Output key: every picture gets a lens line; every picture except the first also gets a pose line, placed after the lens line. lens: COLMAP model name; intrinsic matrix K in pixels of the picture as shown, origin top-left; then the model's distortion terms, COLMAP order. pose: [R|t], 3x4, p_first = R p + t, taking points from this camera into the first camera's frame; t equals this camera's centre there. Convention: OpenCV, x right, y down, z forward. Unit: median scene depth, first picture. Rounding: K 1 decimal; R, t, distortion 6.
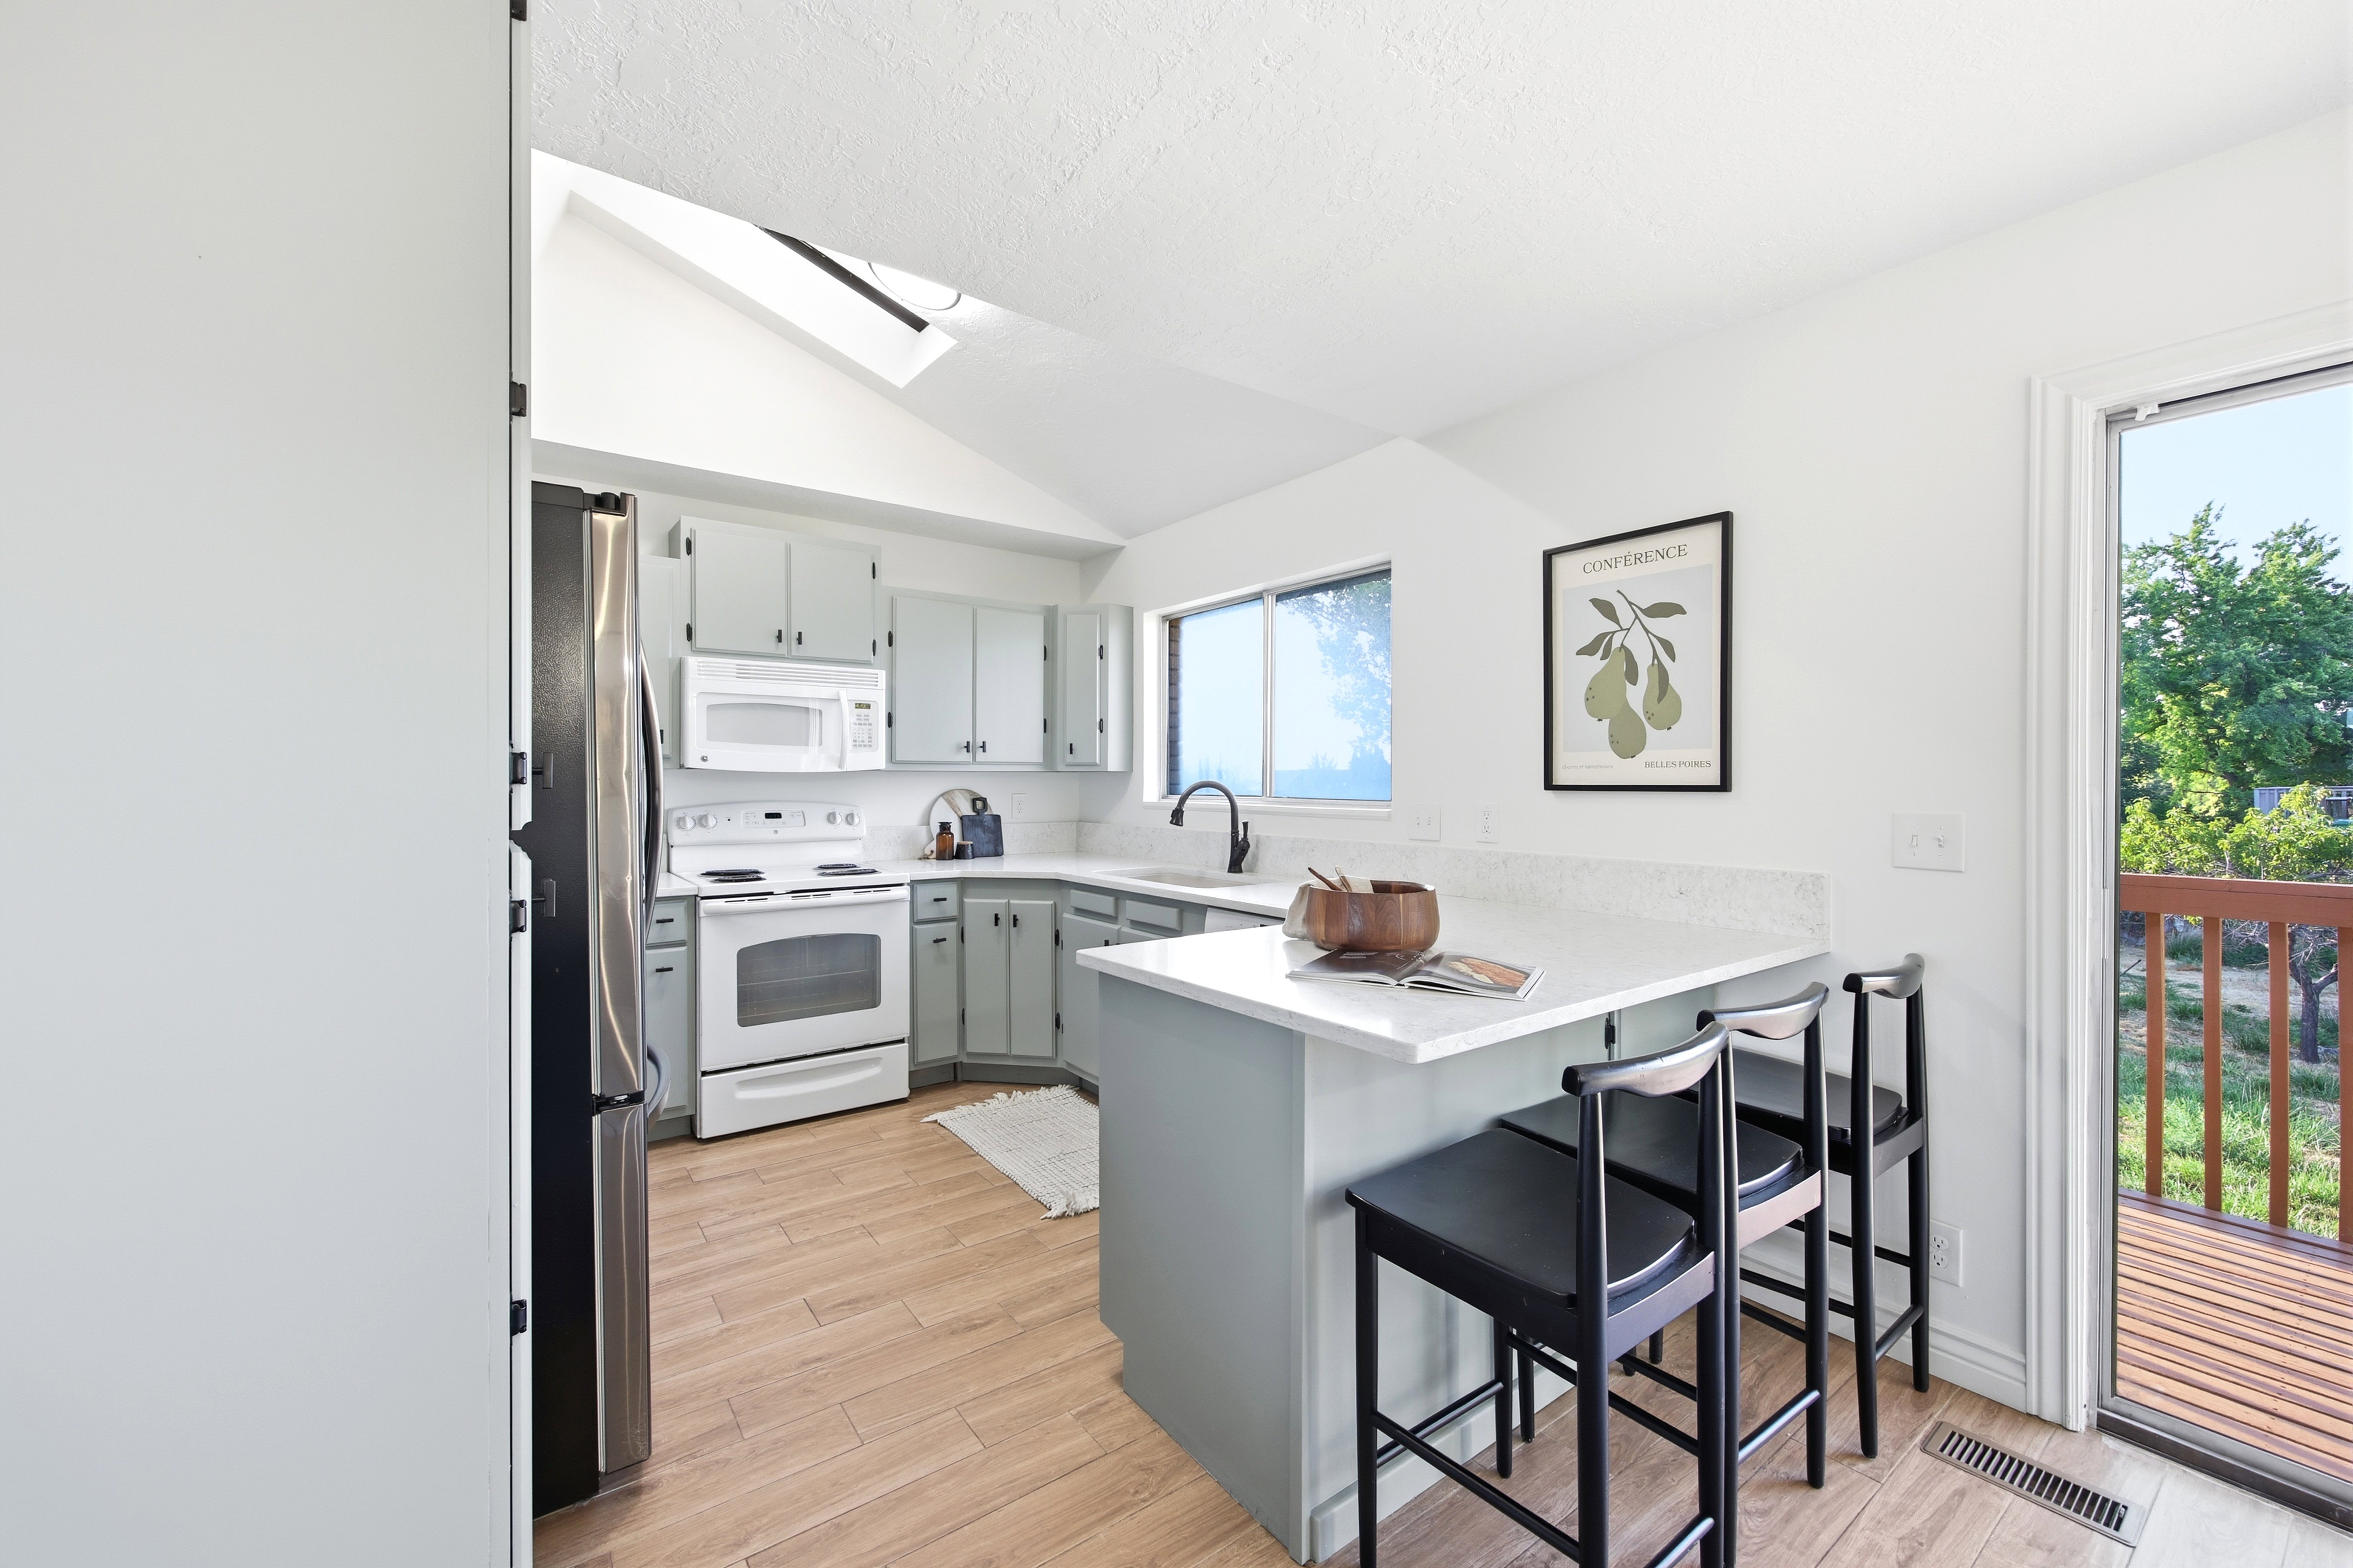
lens RADIAL K [[945.9, 0, 1169.4], [0, 945.9, 782.1], [0, 0, 1]] dist [0.000943, -0.000368]
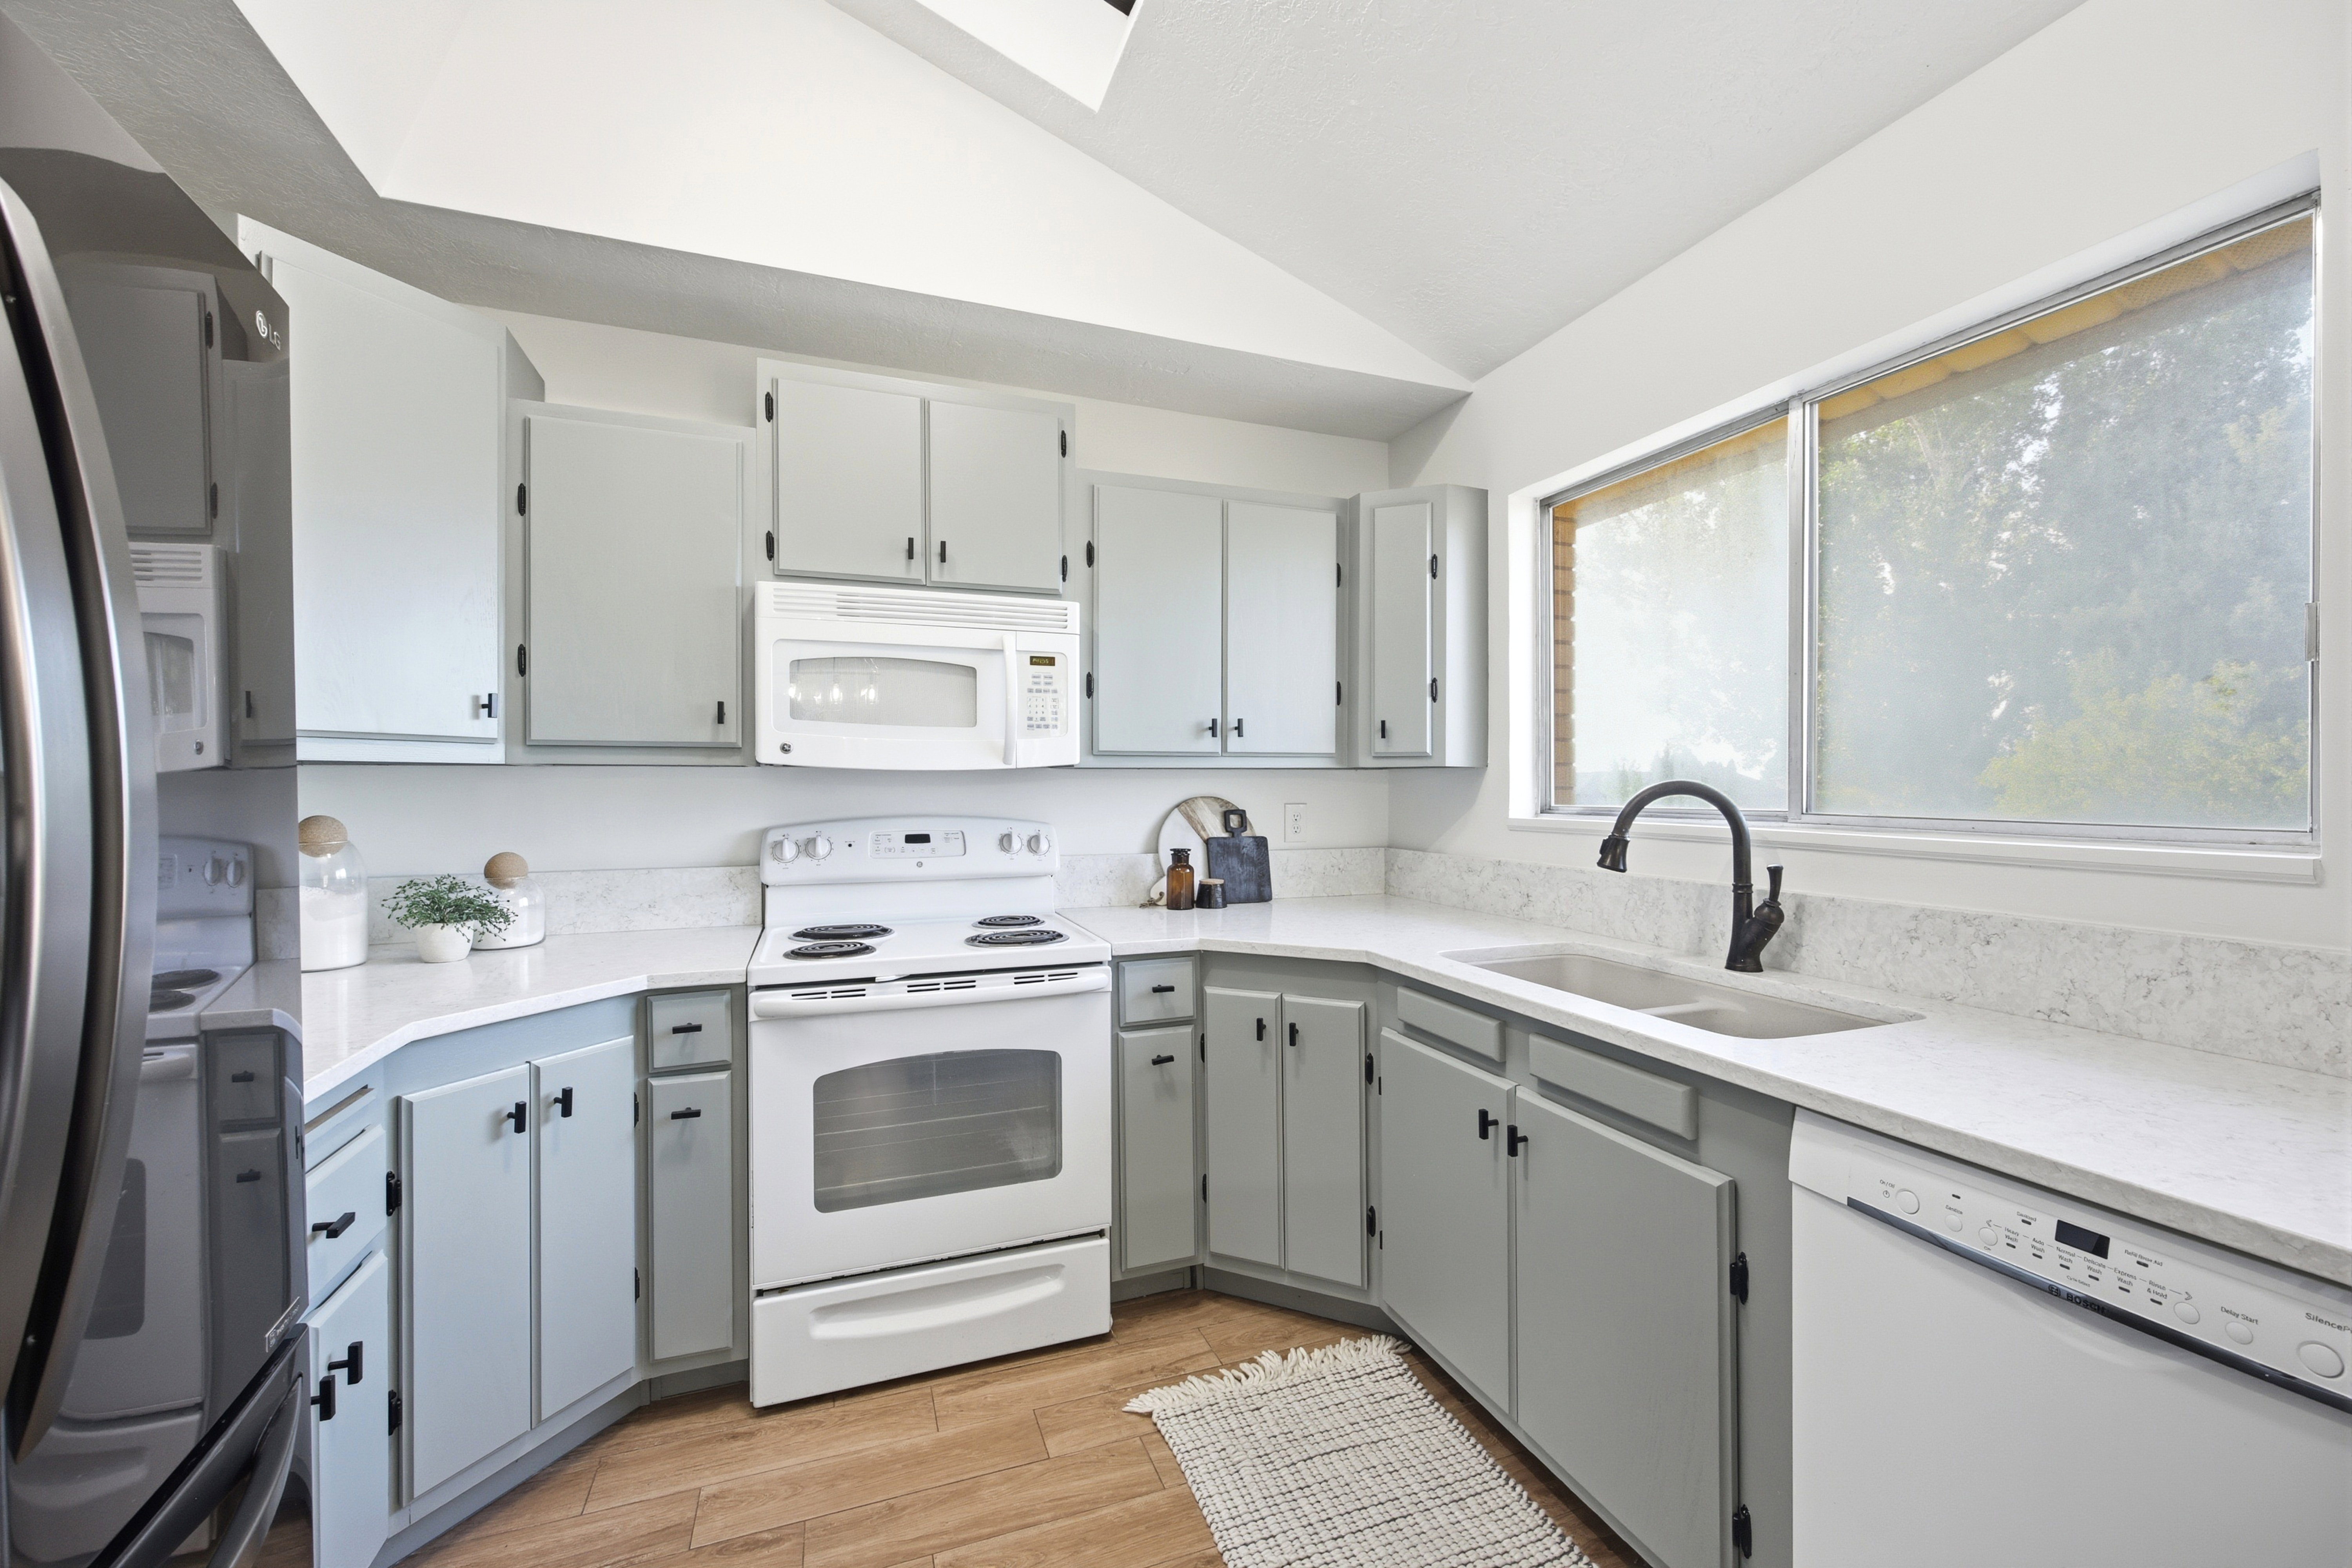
lens RADIAL K [[945.6, 0, 1178.3], [0, 945.6, 785.4], [0, 0, 1]] dist [0.000943, -0.000368]
pose [[0.963345, -0.003121, -0.268246, -0.078786], [0.002708, 0.999995, -0.001910, 0.000708], [0.268250, 0.001114, 0.963349, 0.446122]]
